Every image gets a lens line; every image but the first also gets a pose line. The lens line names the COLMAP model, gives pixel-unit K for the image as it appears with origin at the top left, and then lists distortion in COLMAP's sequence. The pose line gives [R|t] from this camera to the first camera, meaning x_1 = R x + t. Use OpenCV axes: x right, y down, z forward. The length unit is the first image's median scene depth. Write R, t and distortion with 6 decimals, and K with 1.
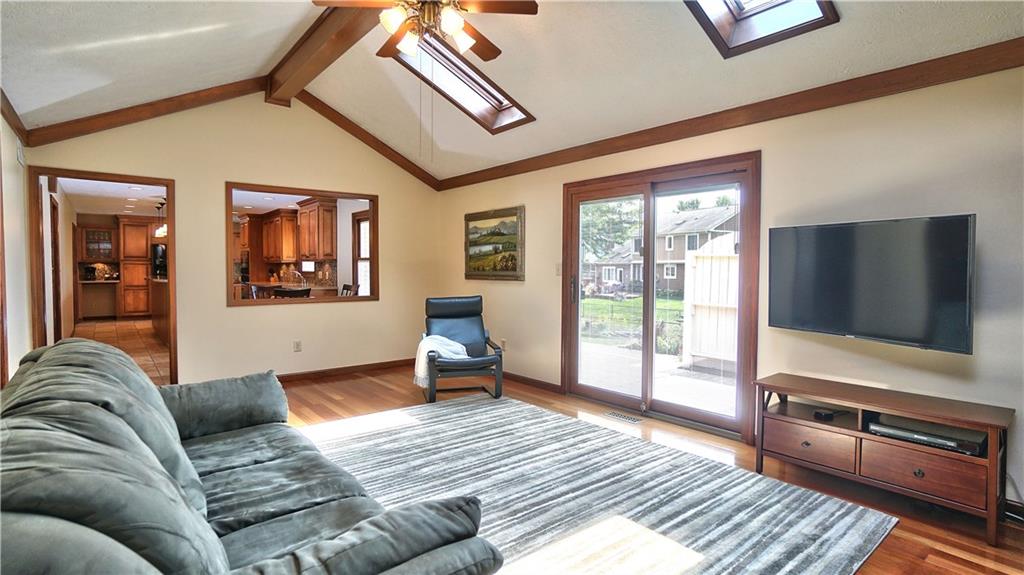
lens RADIAL K [[509.1, 0, 510.1], [0, 509.1, 287.6], [0, 0, 1]] dist [-0.020447, -0.000317]
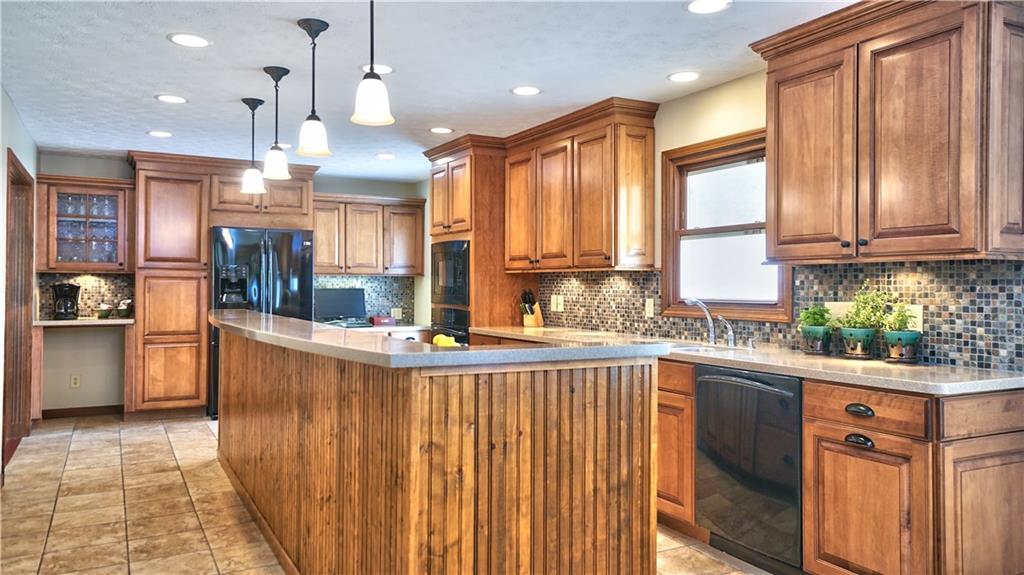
lens RADIAL K [[739.6, 0, 513.3], [0, 739.6, 284.3], [0, 0, 1]] dist [0.027804, 0.002309]
pose [[0.982723, 0.000668, -0.185081, -0.376210], [-0.008215, 0.999165, -0.040012, -0.020326], [0.184900, 0.040841, 0.981908, 0.480165]]
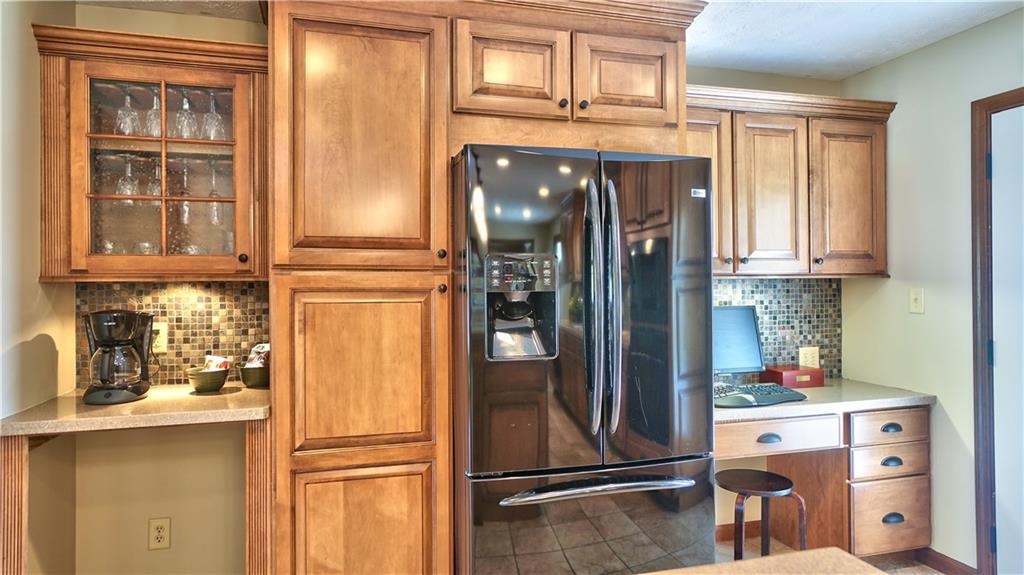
lens RADIAL K [[644.9, 0, 511.5], [0, 644.9, 284.6], [0, 0, 1]] dist [-0.003182, -0.000204]
pose [[0.920268, -0.009622, -0.391171, -0.635929], [-0.004840, 0.999341, -0.035969, -0.042363], [0.391259, 0.034994, 0.919615, 0.851592]]
